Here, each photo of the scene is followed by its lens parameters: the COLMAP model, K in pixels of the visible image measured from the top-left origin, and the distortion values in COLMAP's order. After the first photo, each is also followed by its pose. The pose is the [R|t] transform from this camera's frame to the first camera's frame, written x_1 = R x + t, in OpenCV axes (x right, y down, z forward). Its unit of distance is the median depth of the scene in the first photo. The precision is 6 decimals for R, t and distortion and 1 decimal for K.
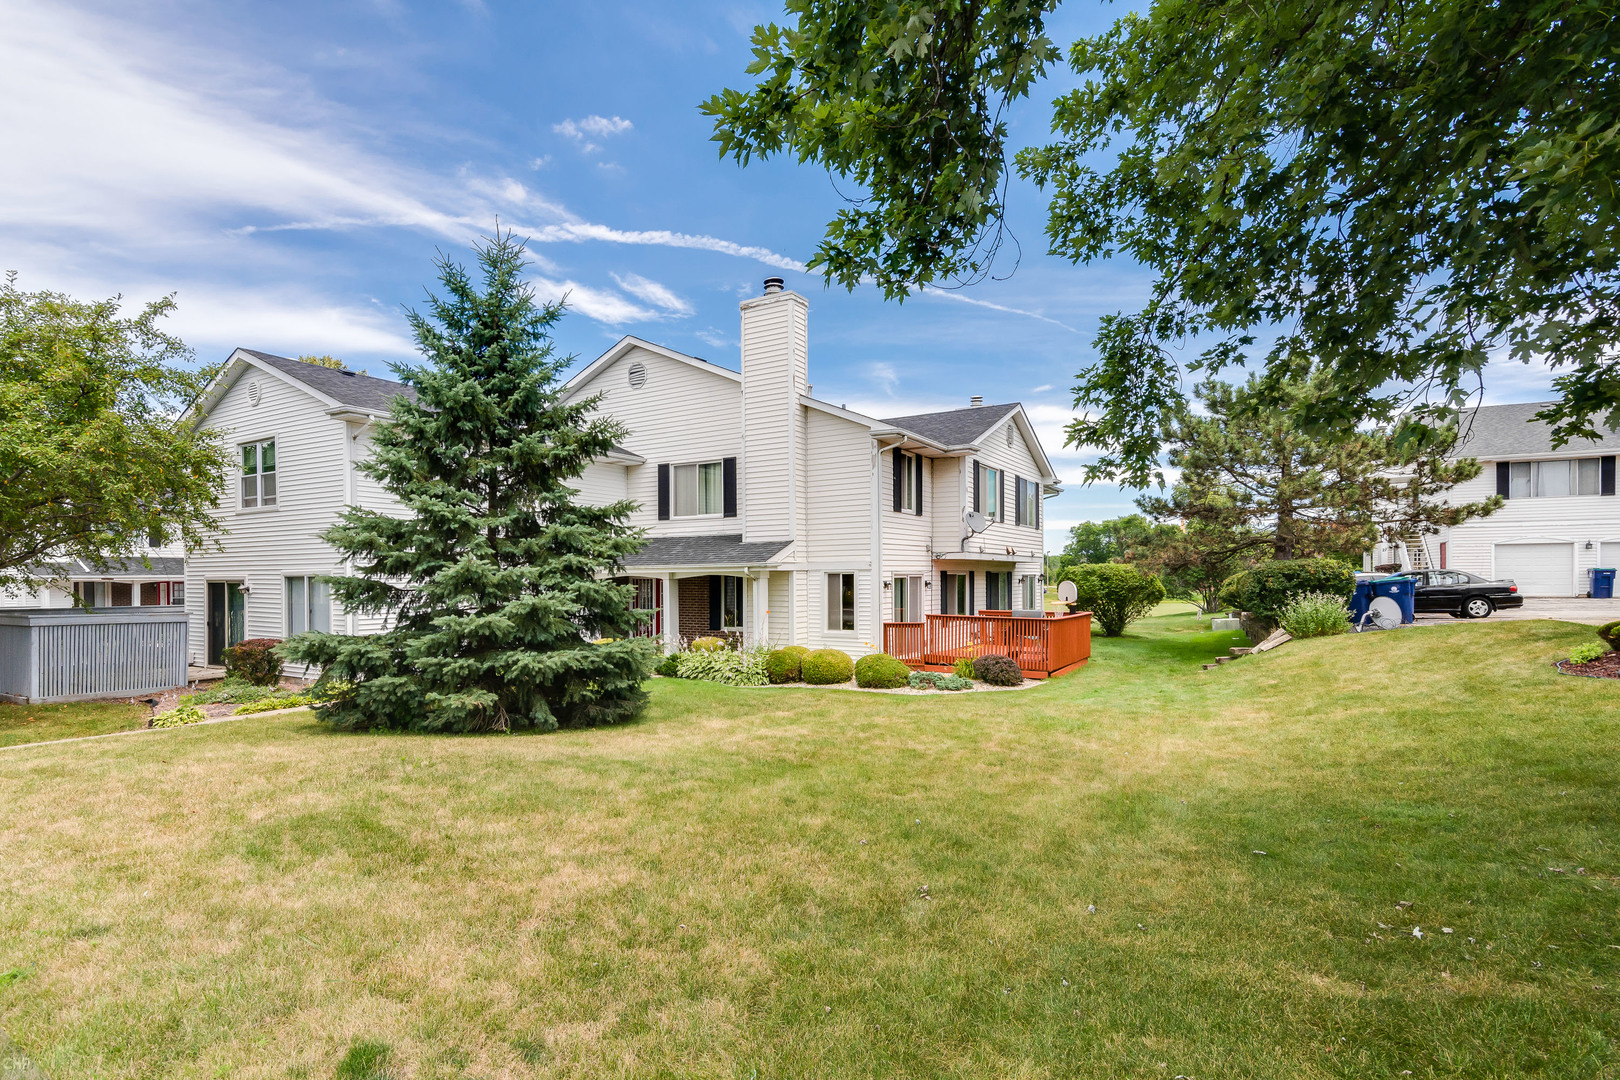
lens RADIAL K [[803.4, 0, 808.9], [0, 803.4, 552.0], [0, 0, 1]] dist [0.004079, 0.000934]
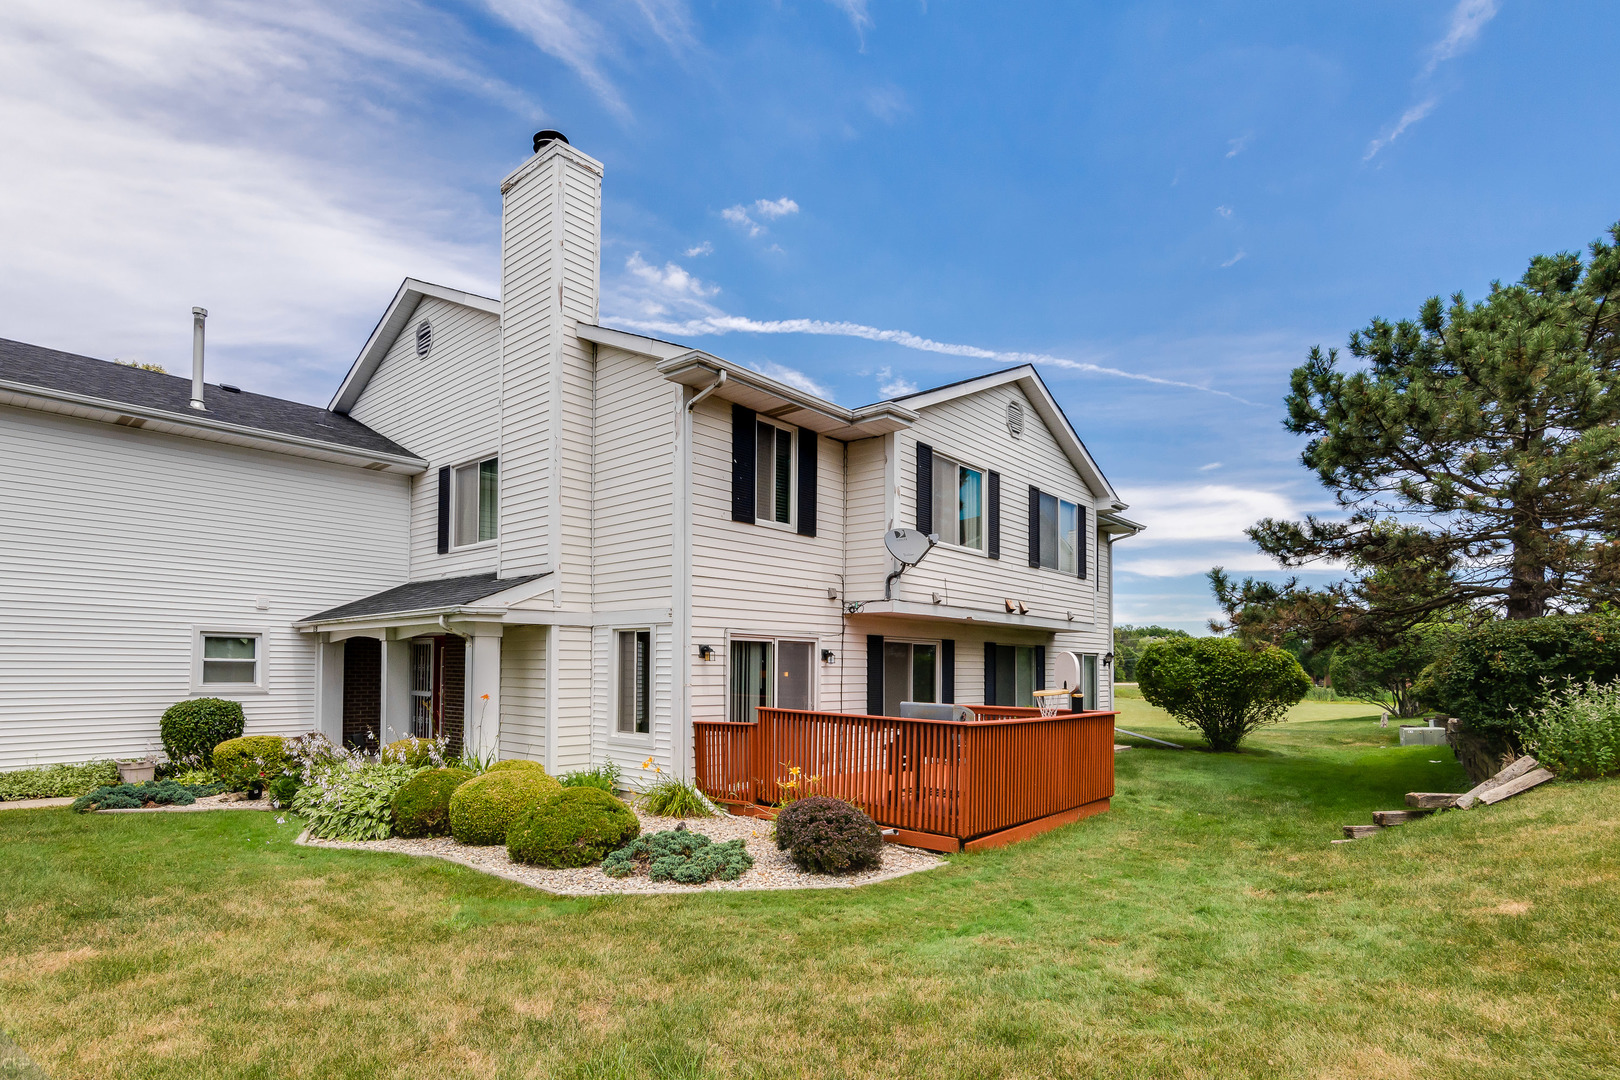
lens RADIAL K [[817.1, 0, 810.3], [0, 817.1, 617.7], [0, 0, 1]] dist [-0.000718, 0.000620]
pose [[0.984512, 0.005440, -0.175231, 0.226235], [-0.010782, 0.999505, -0.029546, 0.028846], [0.174984, 0.030977, 0.984084, 0.399299]]
